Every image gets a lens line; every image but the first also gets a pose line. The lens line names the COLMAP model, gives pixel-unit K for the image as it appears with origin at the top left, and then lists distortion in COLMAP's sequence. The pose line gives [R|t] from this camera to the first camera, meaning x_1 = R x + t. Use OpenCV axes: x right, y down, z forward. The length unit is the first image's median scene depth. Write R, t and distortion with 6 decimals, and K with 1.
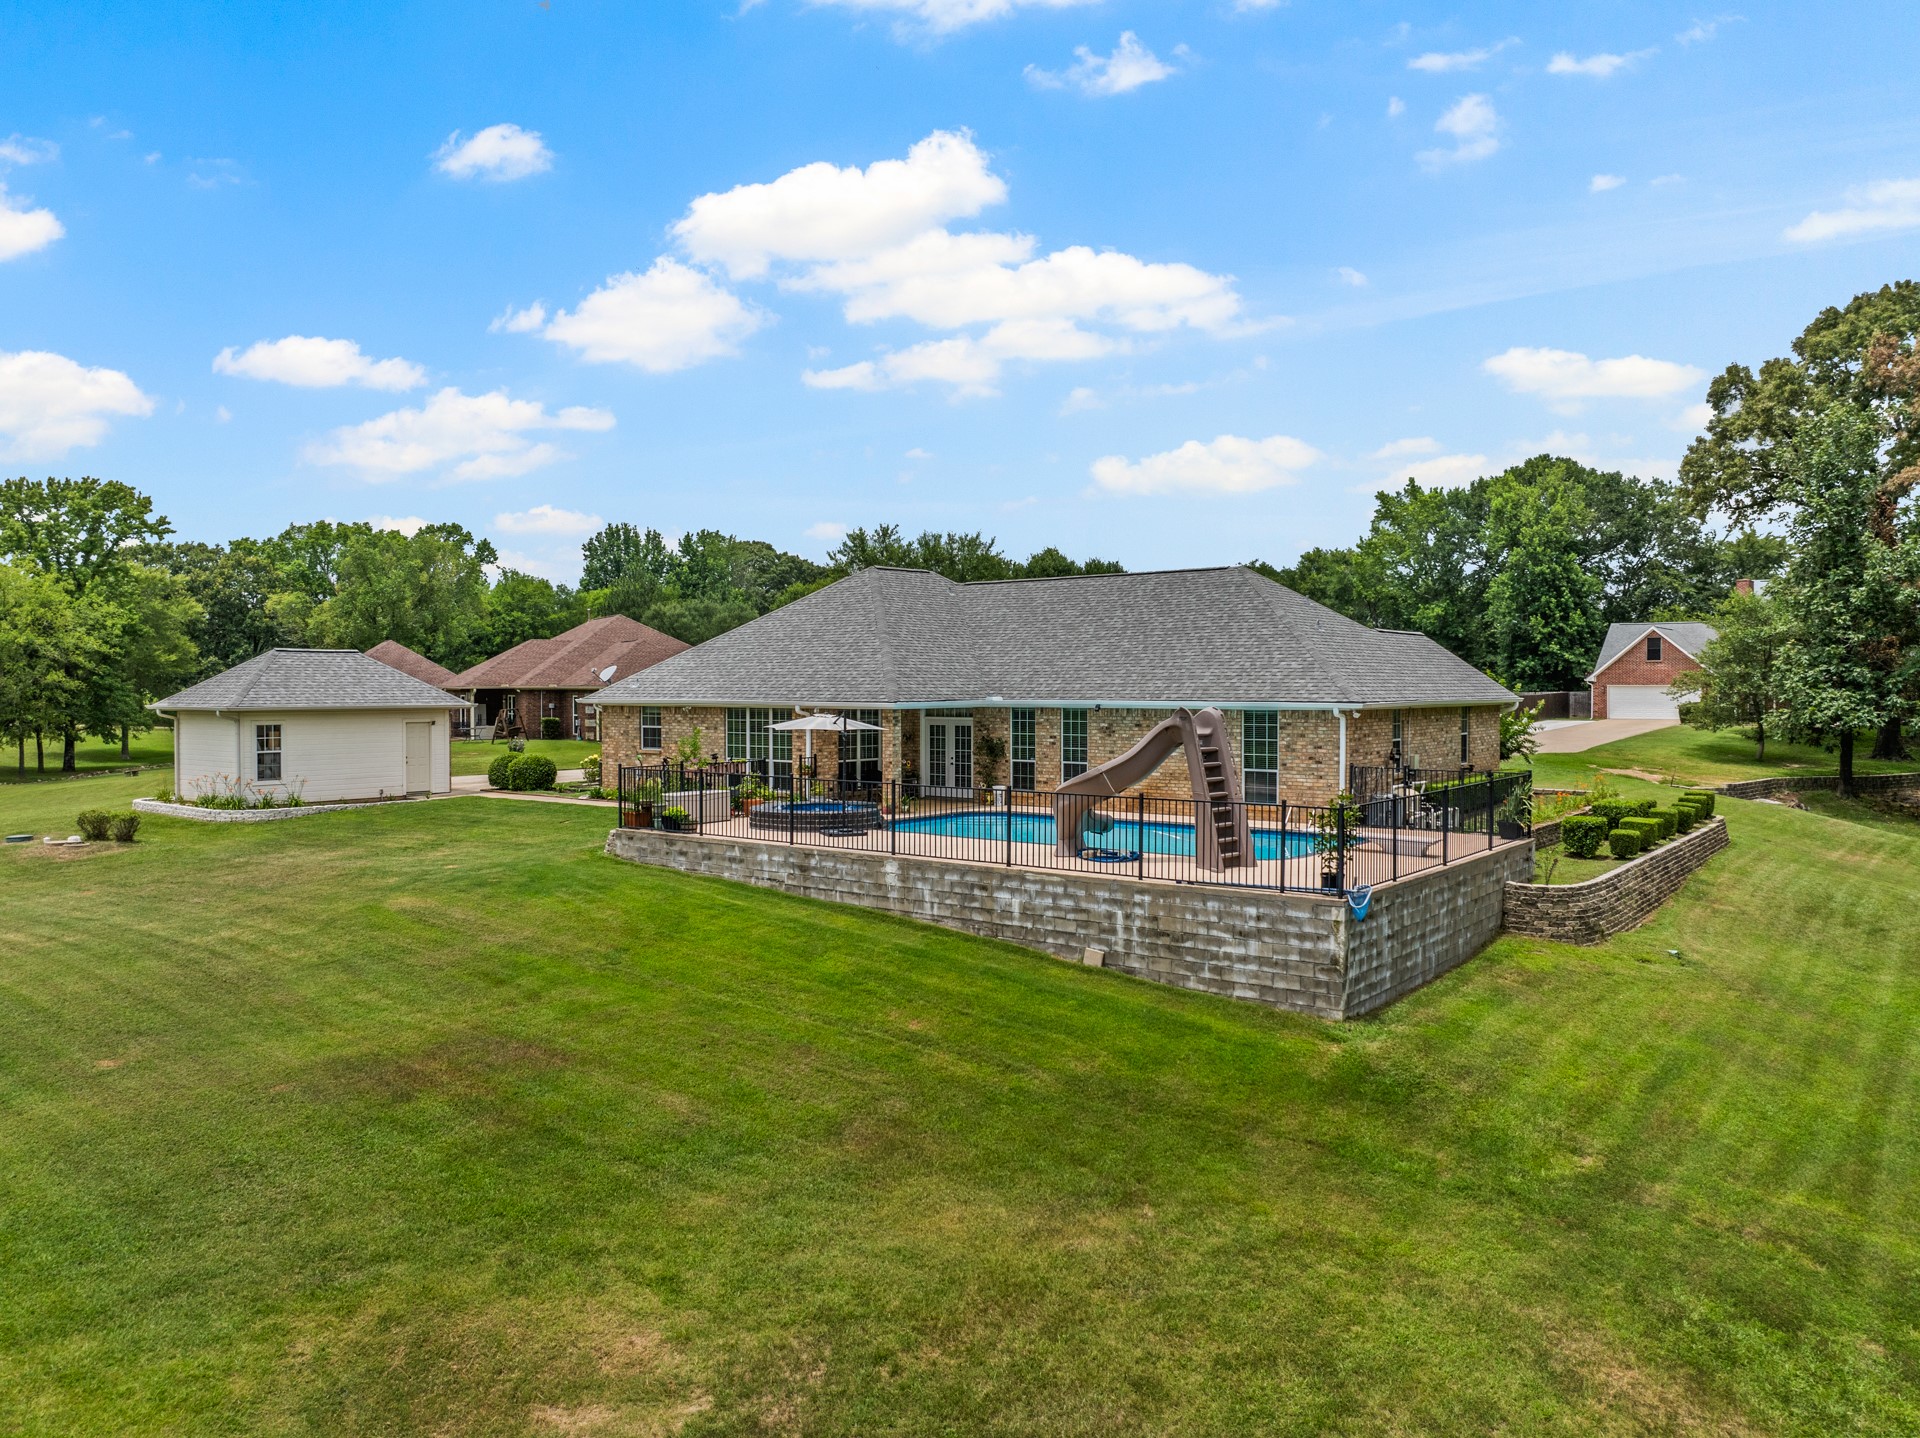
lens RADIAL K [[1359.7, 0, 969.4], [0, 1359.7, 702.8], [0, 0, 1]] dist [-0.033502, -0.000446]
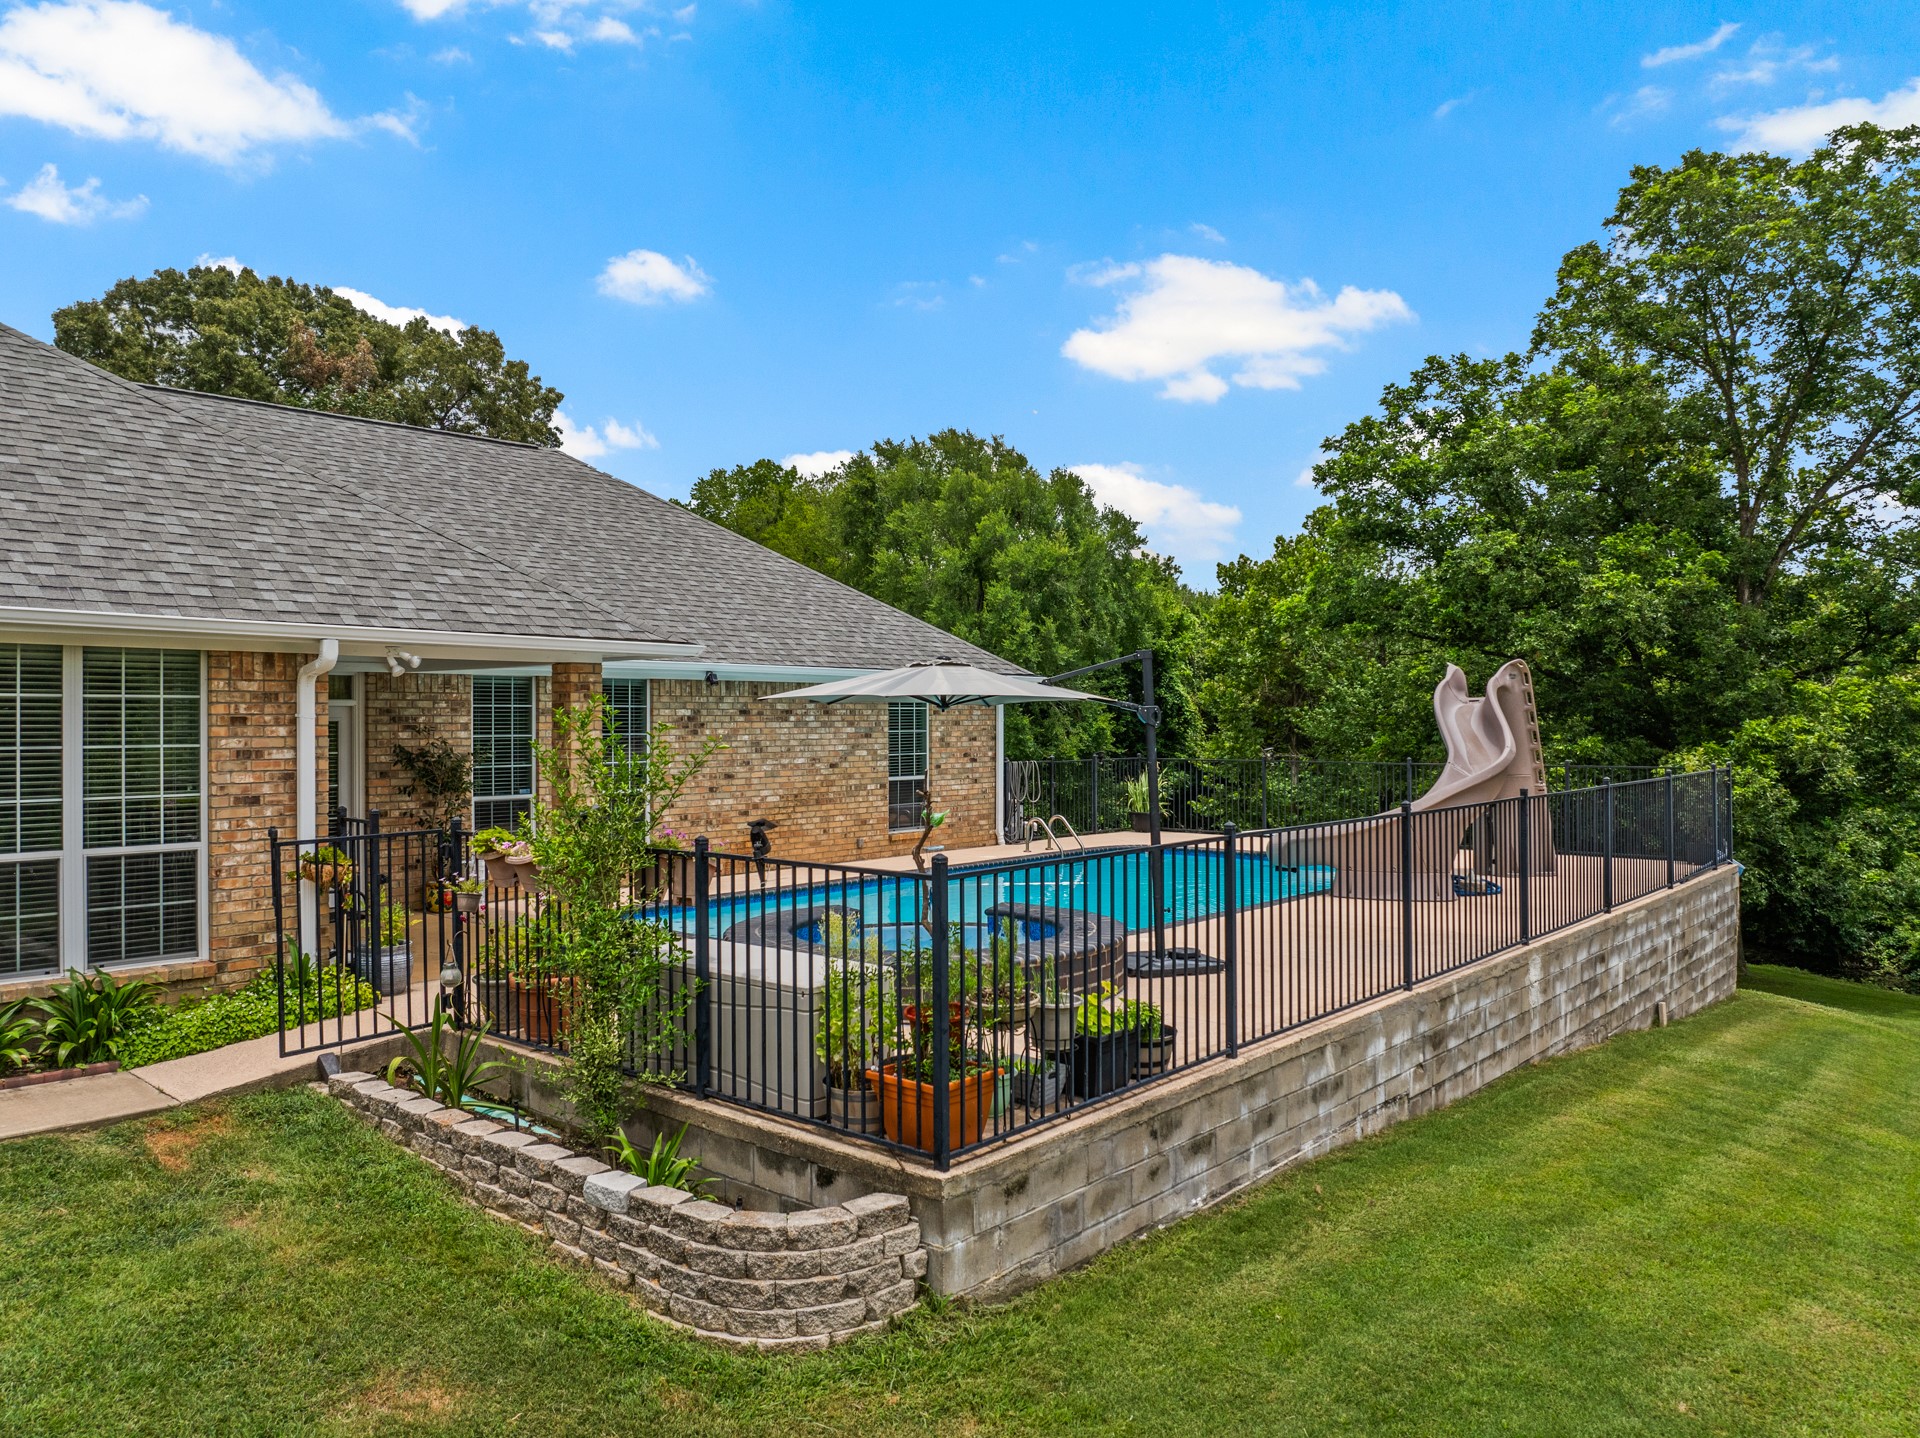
lens RADIAL K [[1346.4, 0, 970.9], [0, 1346.4, 709.5], [0, 0, 1]] dist [-0.042458, 0.002256]
pose [[0.058734, 0.007392, 0.998246, -0.387423], [0.013517, 0.999875, -0.008200, 0.020080], [-0.998182, 0.013975, 0.058626, 0.826178]]
